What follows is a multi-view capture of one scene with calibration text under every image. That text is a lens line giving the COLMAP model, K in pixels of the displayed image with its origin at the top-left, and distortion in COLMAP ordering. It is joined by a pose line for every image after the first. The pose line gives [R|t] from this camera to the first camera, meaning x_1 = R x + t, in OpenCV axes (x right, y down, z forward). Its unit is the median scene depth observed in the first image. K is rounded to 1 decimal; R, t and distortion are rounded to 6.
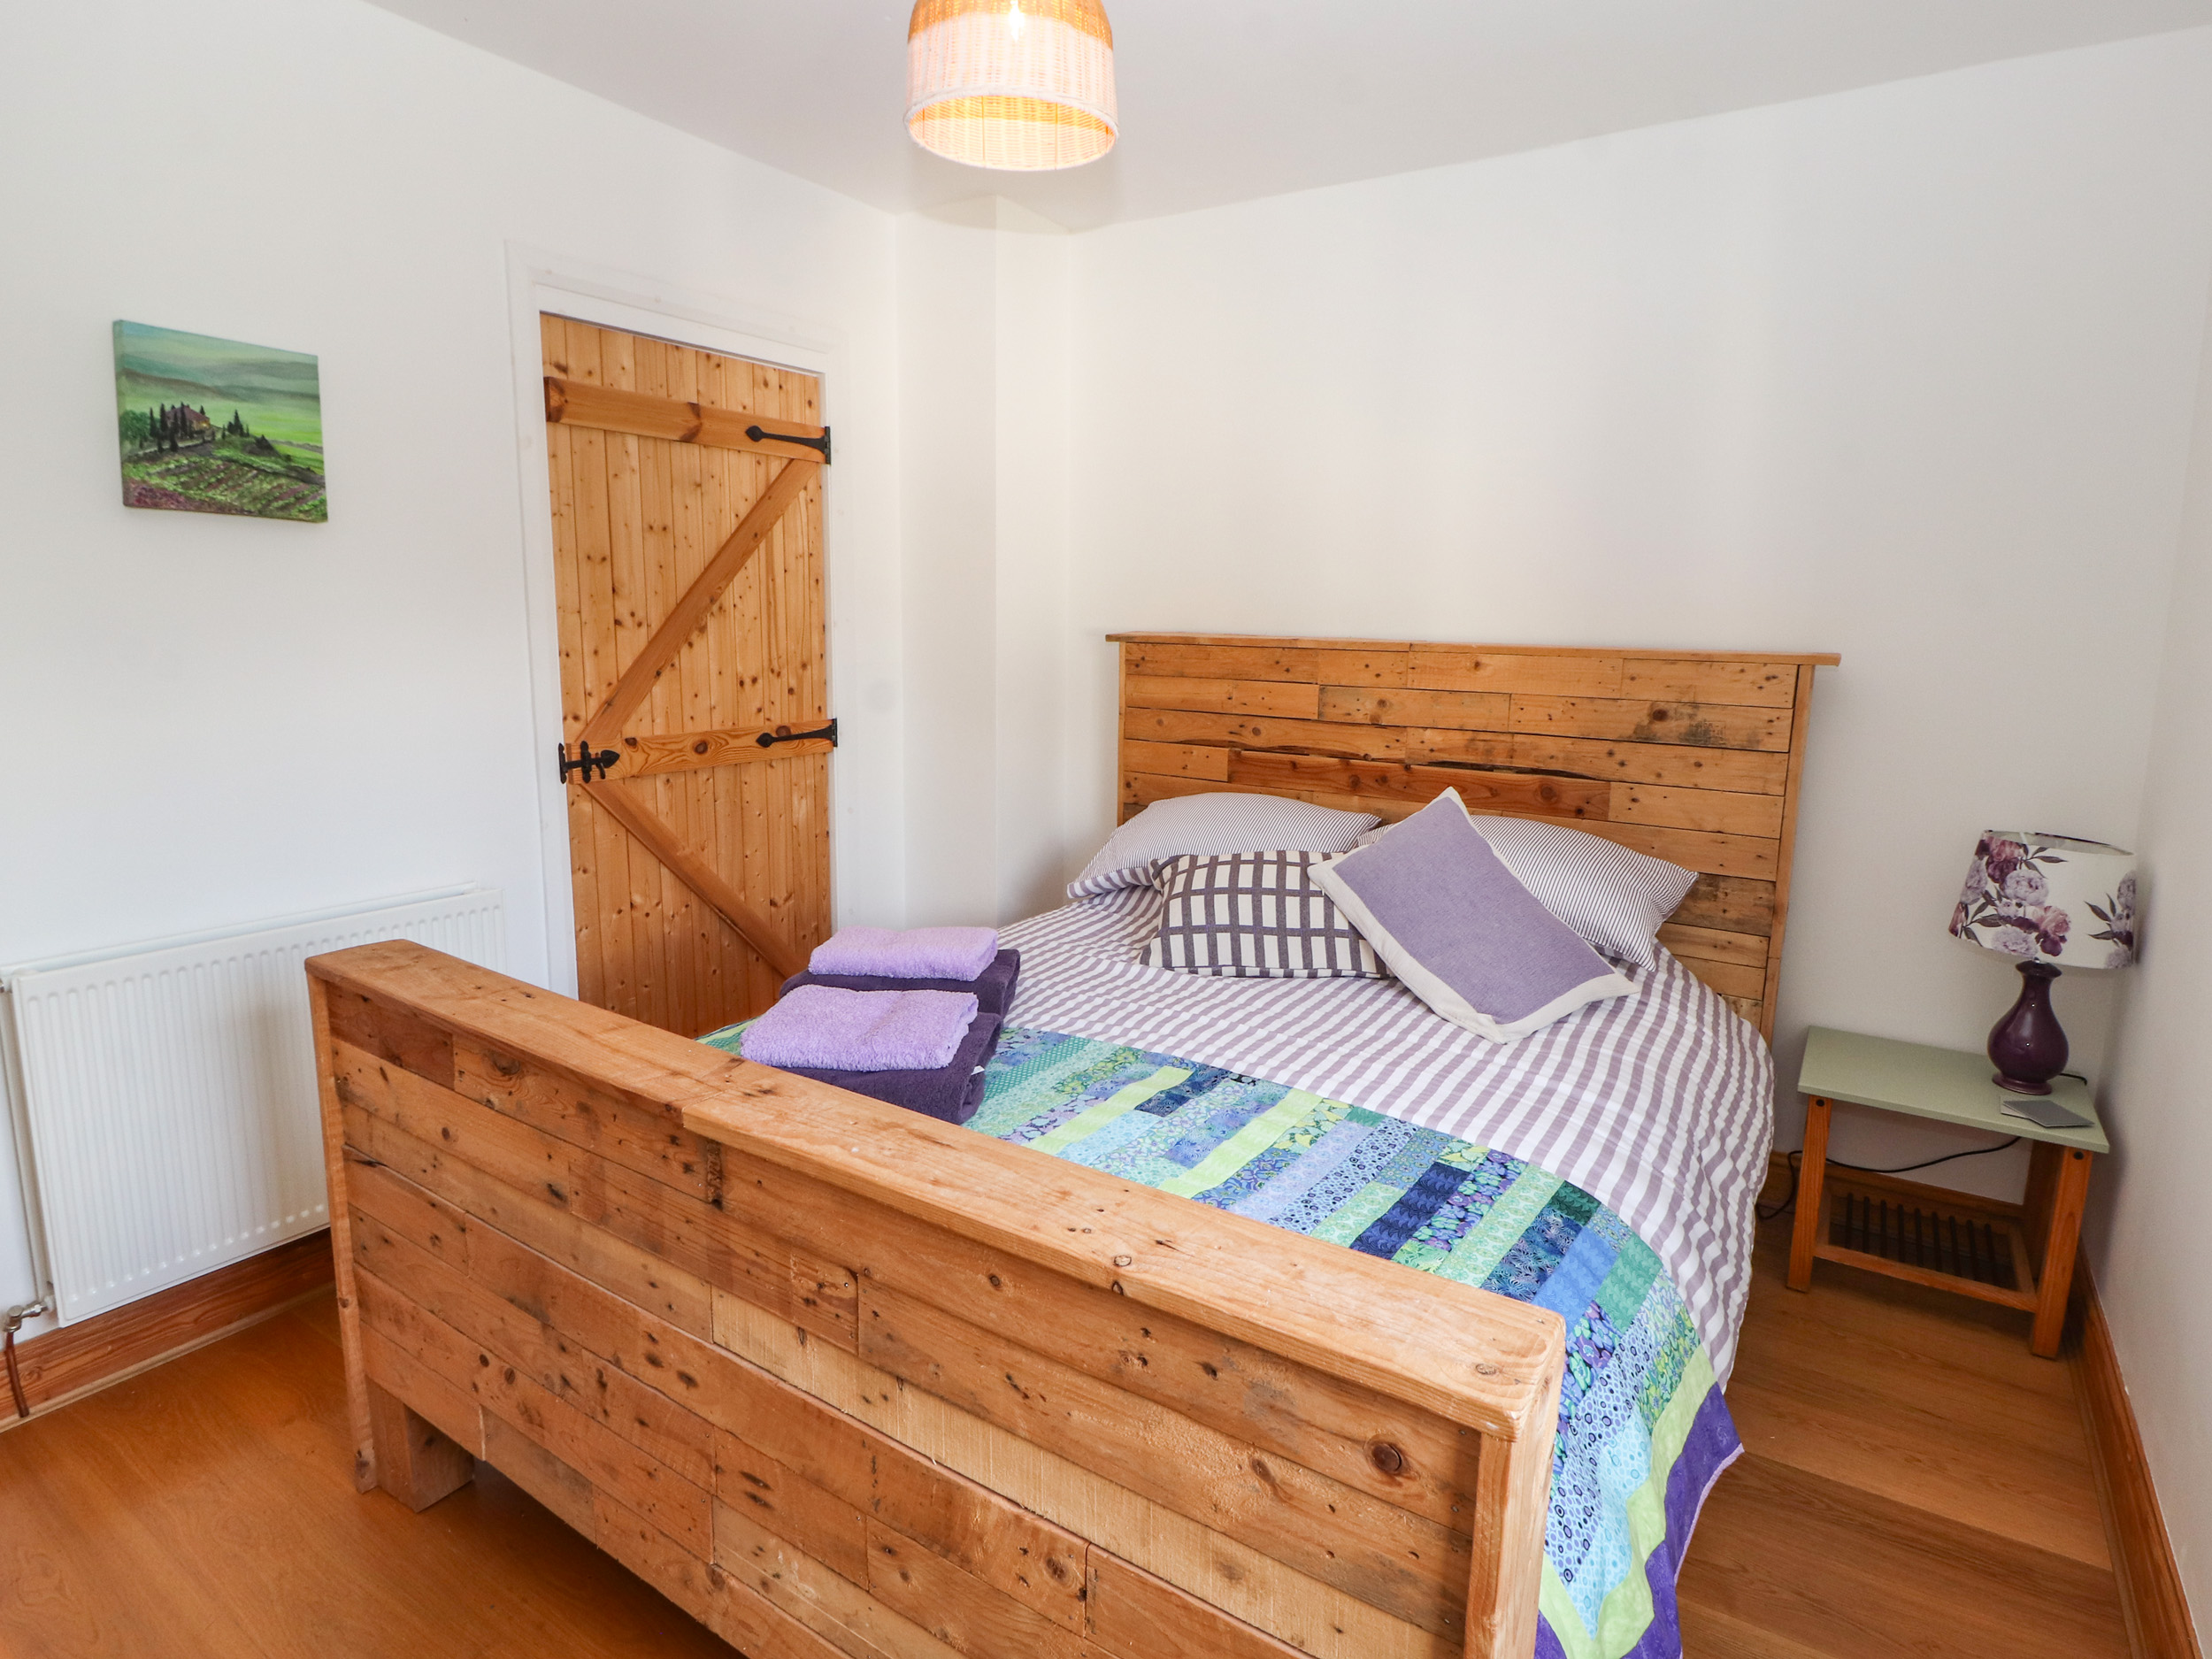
lens RADIAL K [[1165.3, 0, 1134.4], [0, 1165.3, 799.2], [0, 0, 1]] dist [-0.000518, -0.014096]
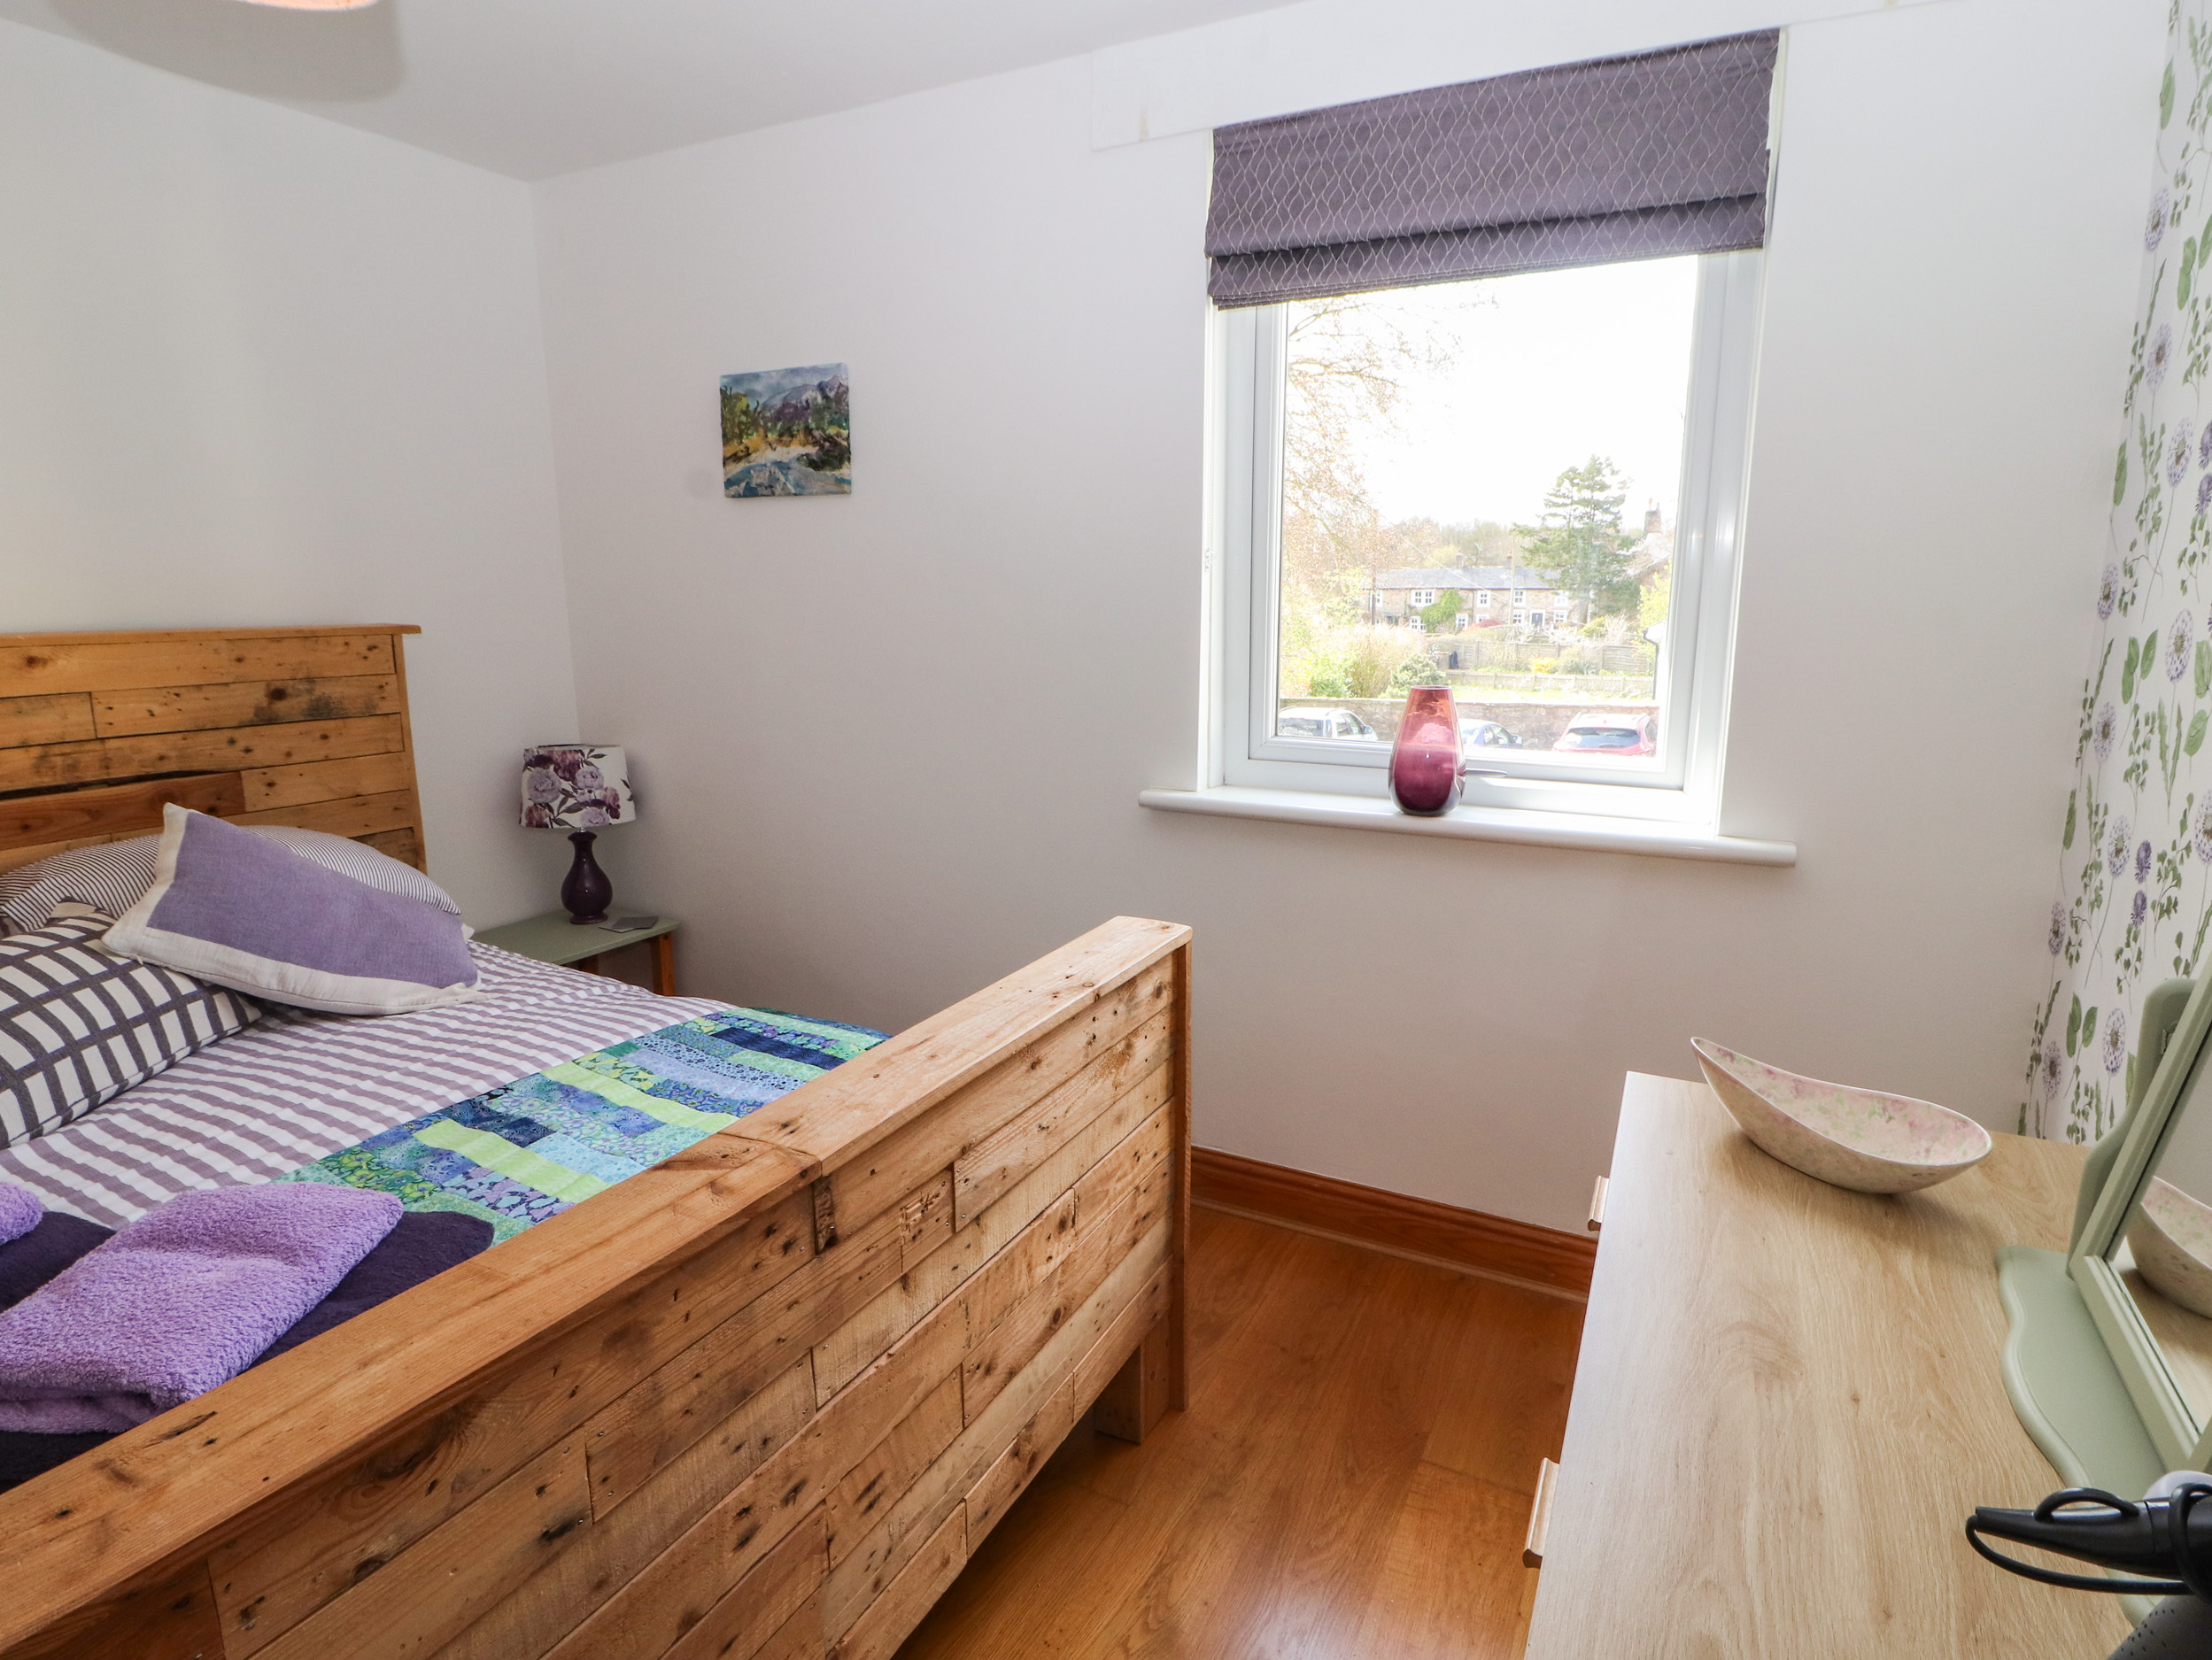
lens RADIAL K [[1139.7, 0, 1125.6], [0, 1139.7, 808.6], [0, 0, 1]] dist [-0.000007, -0.012778]
pose [[-0.078611, -0.200125, 0.976612, -0.636372], [0.156810, 0.964966, 0.210361, -0.077024], [-0.984495, 0.169680, -0.044476, 0.395390]]
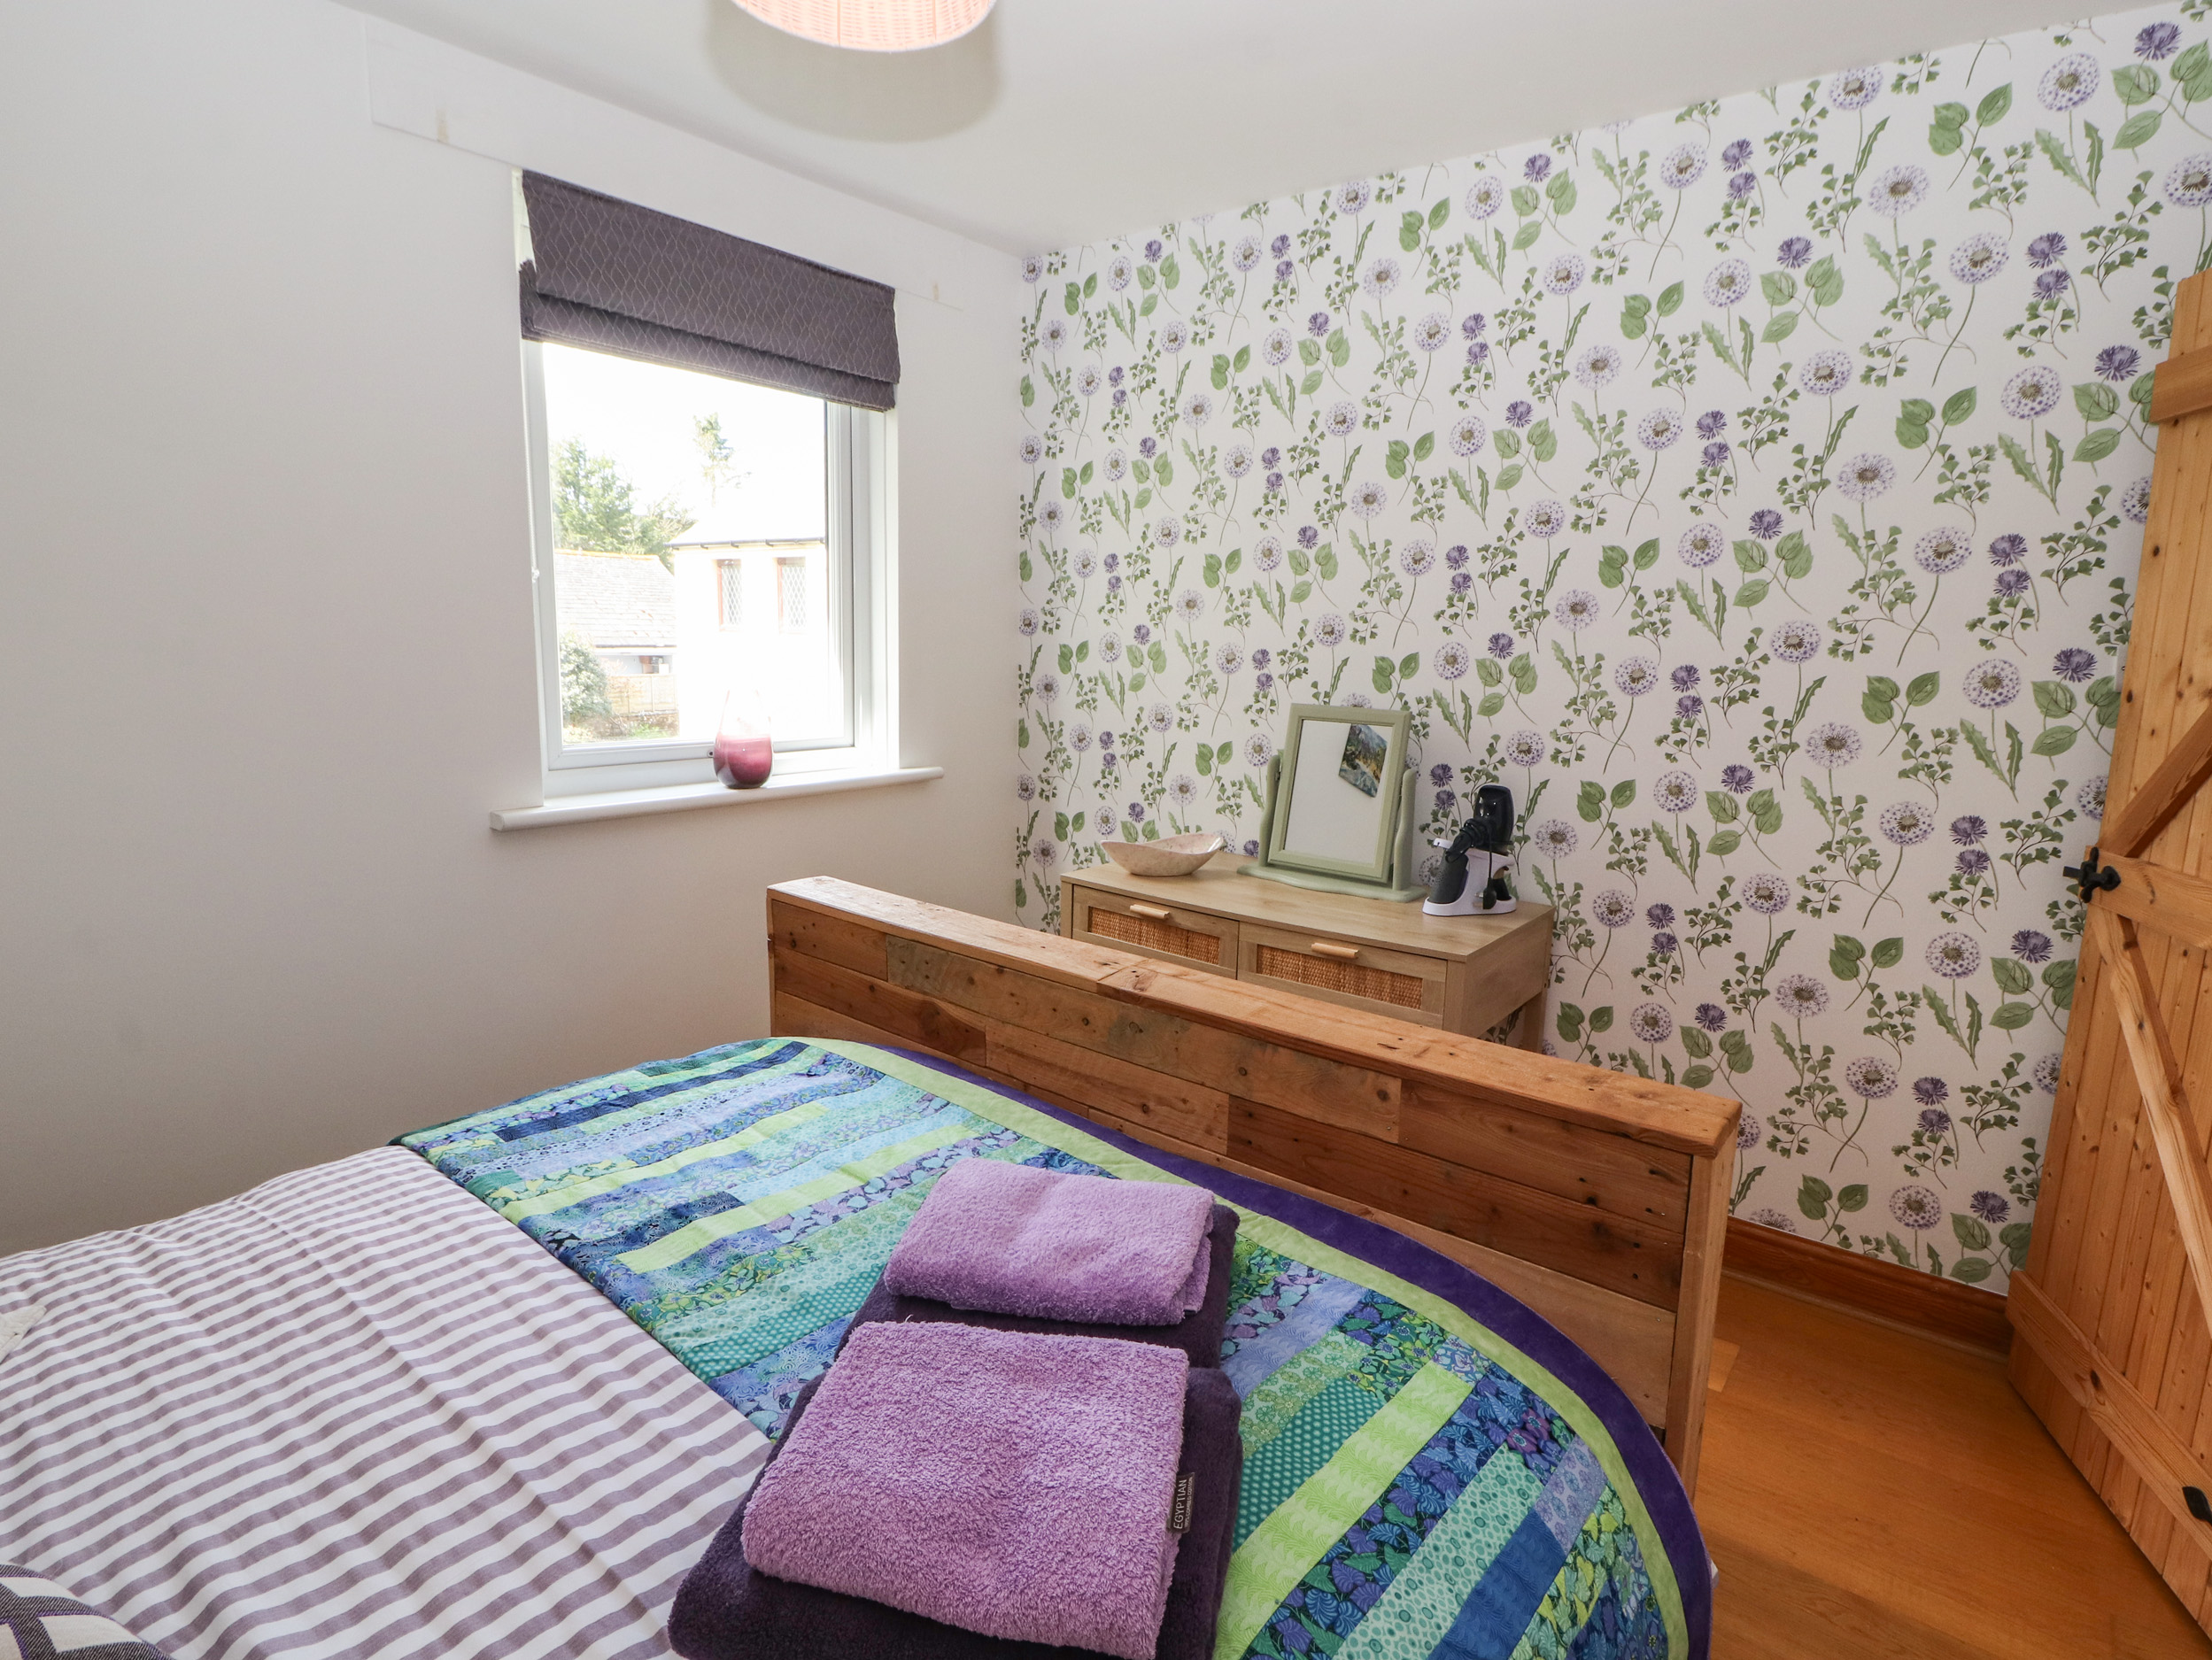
lens RADIAL K [[1155.2, 0, 1106.0], [0, 1155.2, 830.0], [0, 0, 1]] dist [-0.003838, -0.001266]
pose [[-0.990699, -0.060509, 0.121875, -0.263254], [-0.017201, 0.944188, 0.328956, -0.207758], [-0.134977, 0.323801, -0.936448, 1.243522]]
